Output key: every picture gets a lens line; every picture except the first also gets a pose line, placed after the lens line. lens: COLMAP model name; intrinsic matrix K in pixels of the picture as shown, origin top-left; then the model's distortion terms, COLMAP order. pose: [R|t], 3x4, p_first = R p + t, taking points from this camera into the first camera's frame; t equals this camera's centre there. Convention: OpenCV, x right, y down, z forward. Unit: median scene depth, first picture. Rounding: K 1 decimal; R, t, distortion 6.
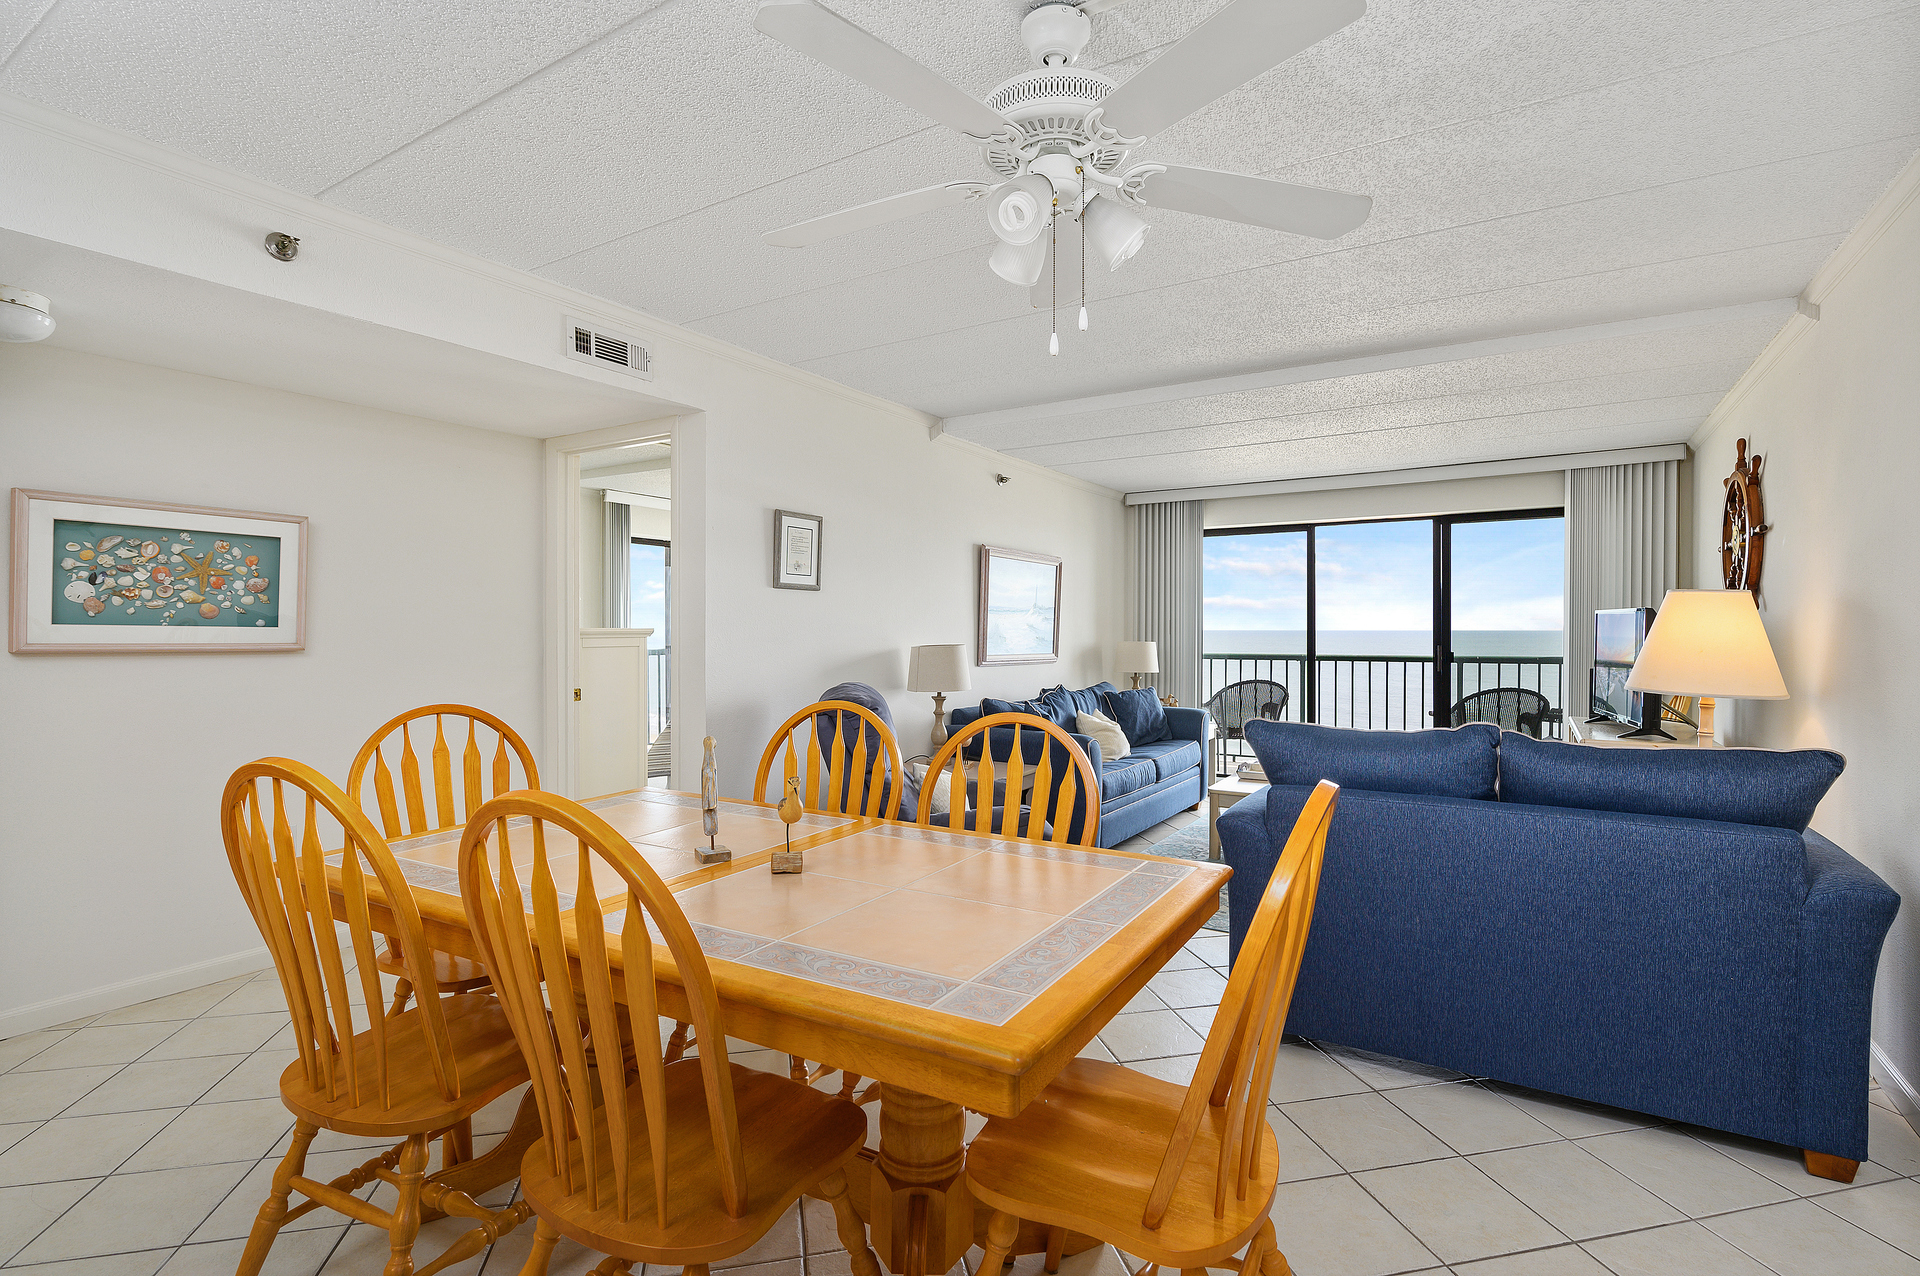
lens RADIAL K [[900.2, 0, 973.0], [0, 900.2, 632.0], [0, 0, 1]] dist [-0.000307, 0.000286]
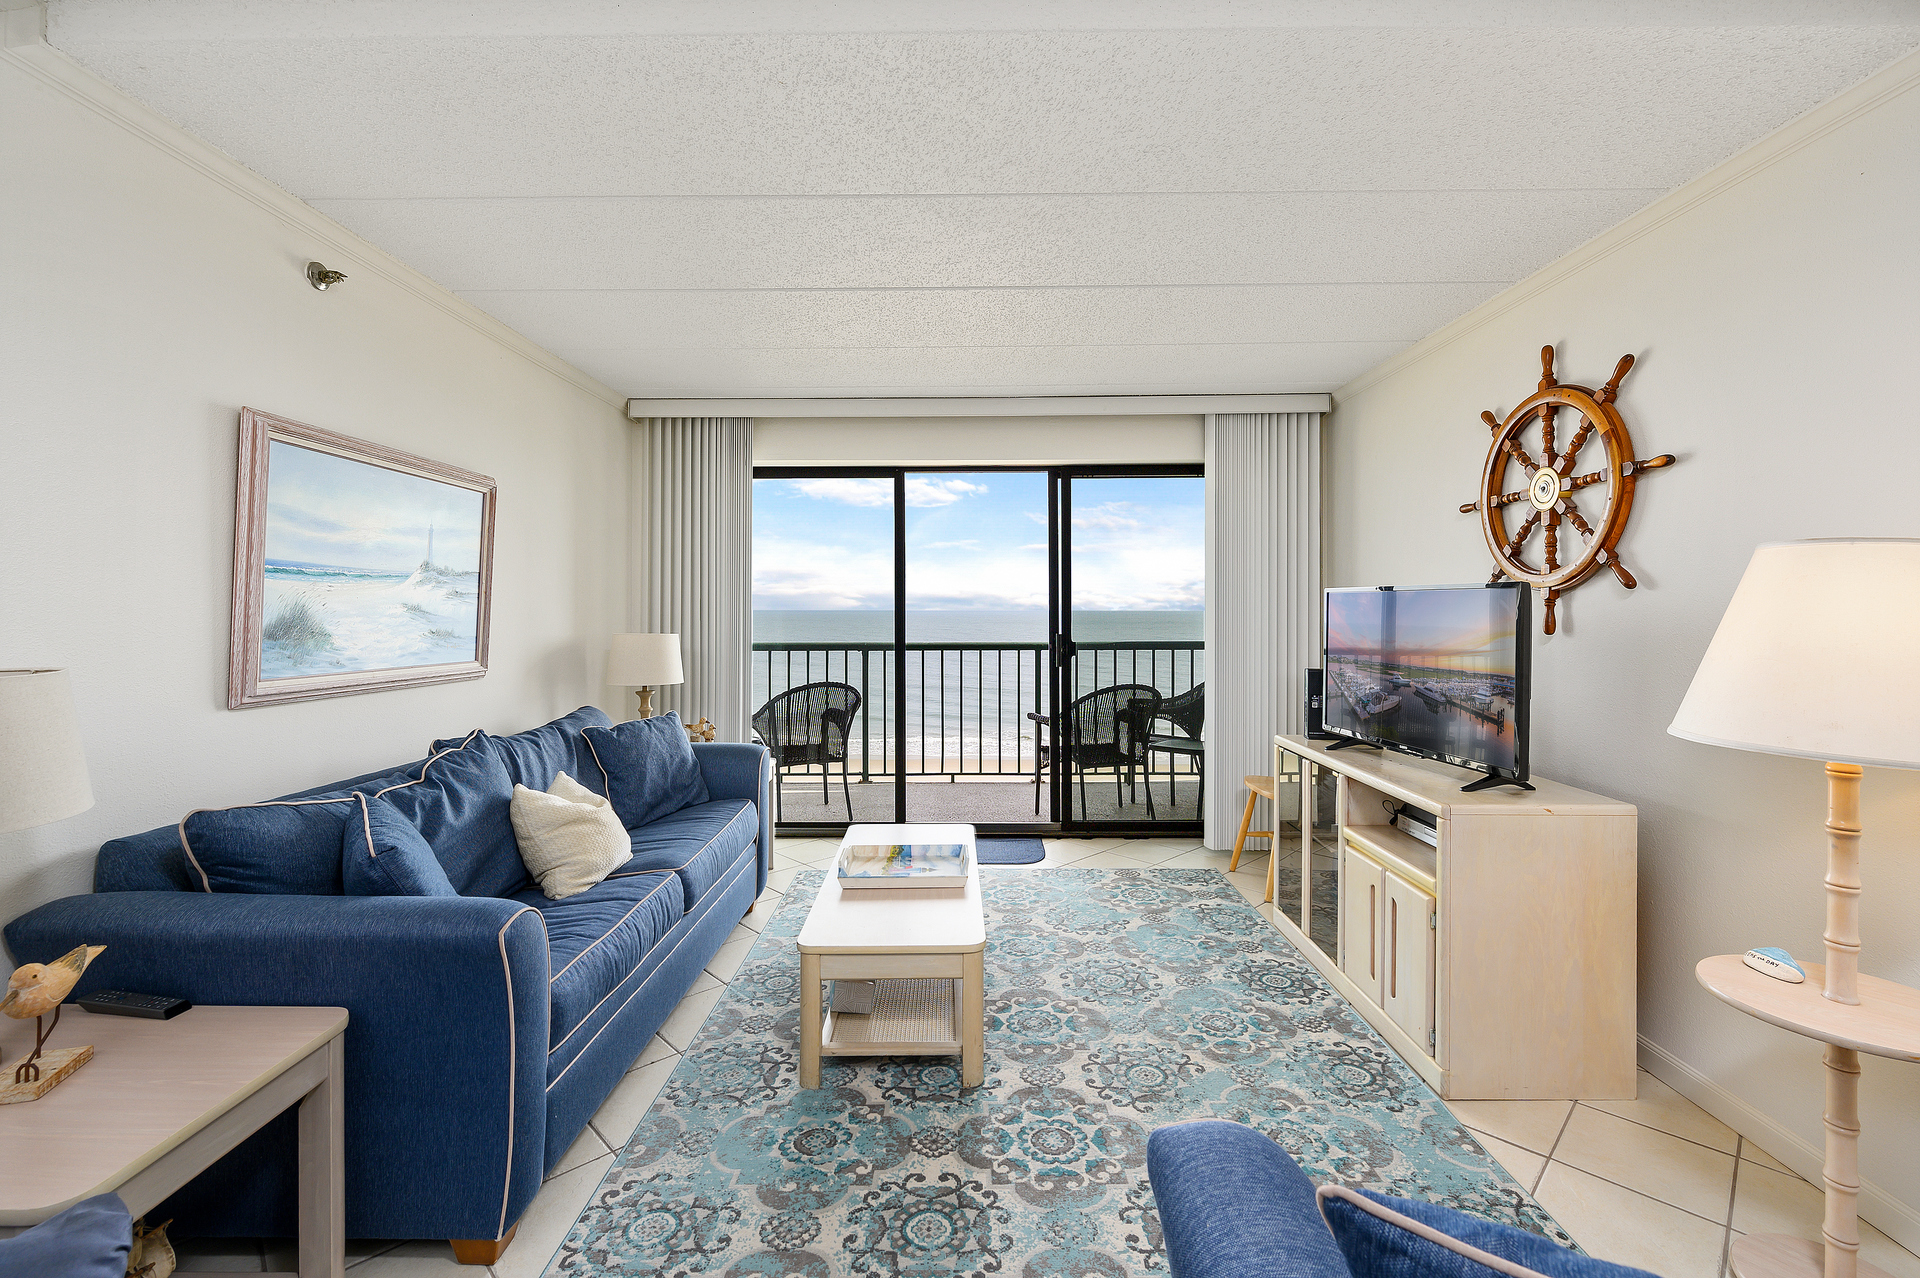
lens RADIAL K [[819.7, 0, 957.0], [0, 819.7, 604.0], [0, 0, 1]] dist [-0.003858, -0.000111]
pose [[0.859053, 0.003730, 0.511873, 0.092284], [0.000910, 0.999961, -0.008813, -0.005120], [-0.511885, 0.008036, 0.859016, 0.488889]]
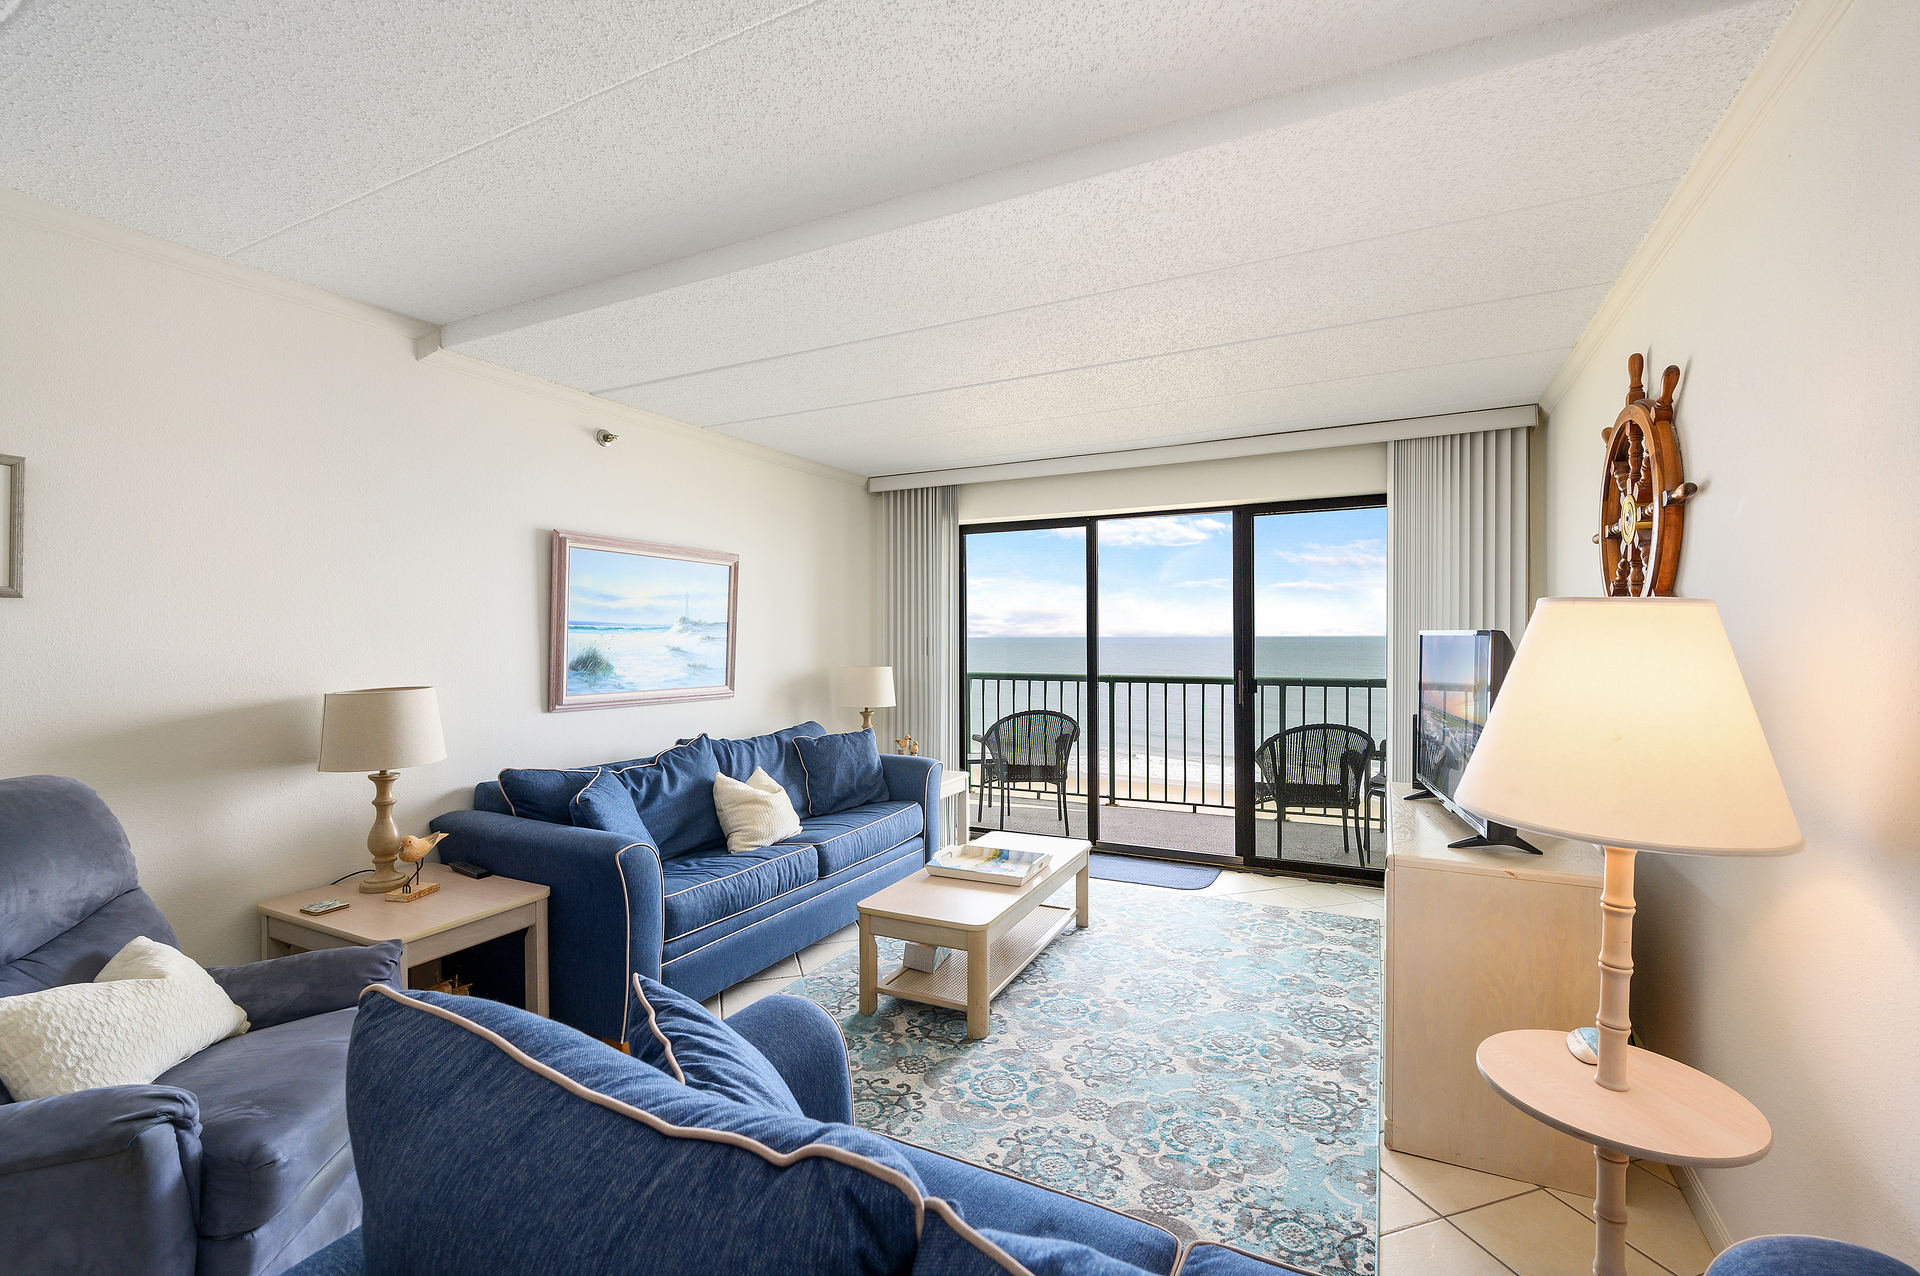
lens RADIAL K [[819.7, 0, 978.0], [0, 819.7, 638.3], [0, 0, 1]] dist [-0.003814, -0.000292]
pose [[0.996036, -0.001810, 0.088935, 0.252985], [0.001842, 0.999998, -0.000287, -0.015227], [-0.088935, 0.000450, 0.996037, 0.343948]]
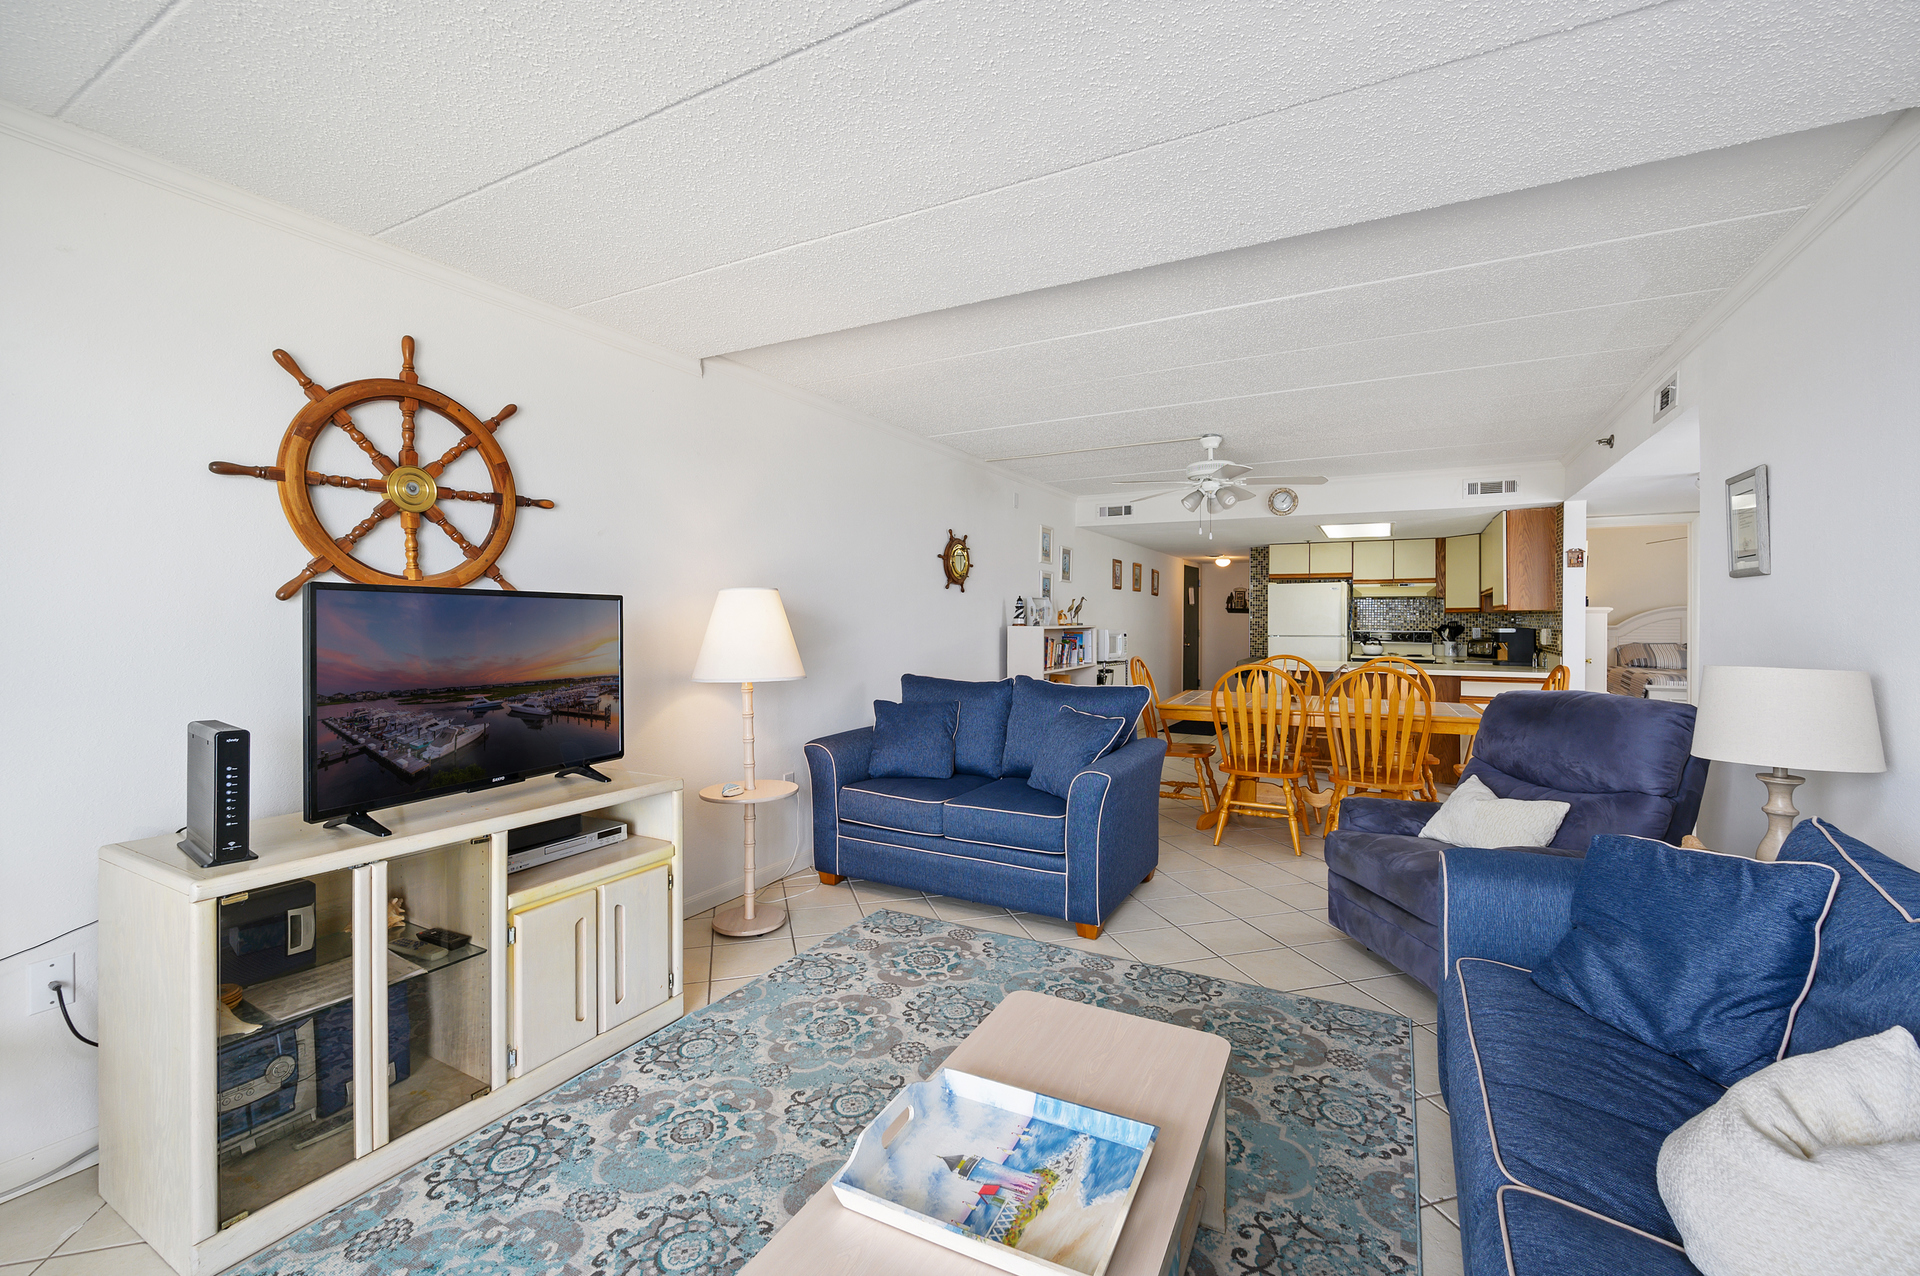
lens RADIAL K [[778.5, 0, 958.5], [0, 778.5, 640.6], [0, 0, 1]] dist [-0.002074, 0.000980]
pose [[-0.999243, -0.005026, -0.038581, 0.333767], [-0.006364, 0.999379, 0.034643, -0.010253], [0.038383, 0.034862, -0.998655, 1.124611]]
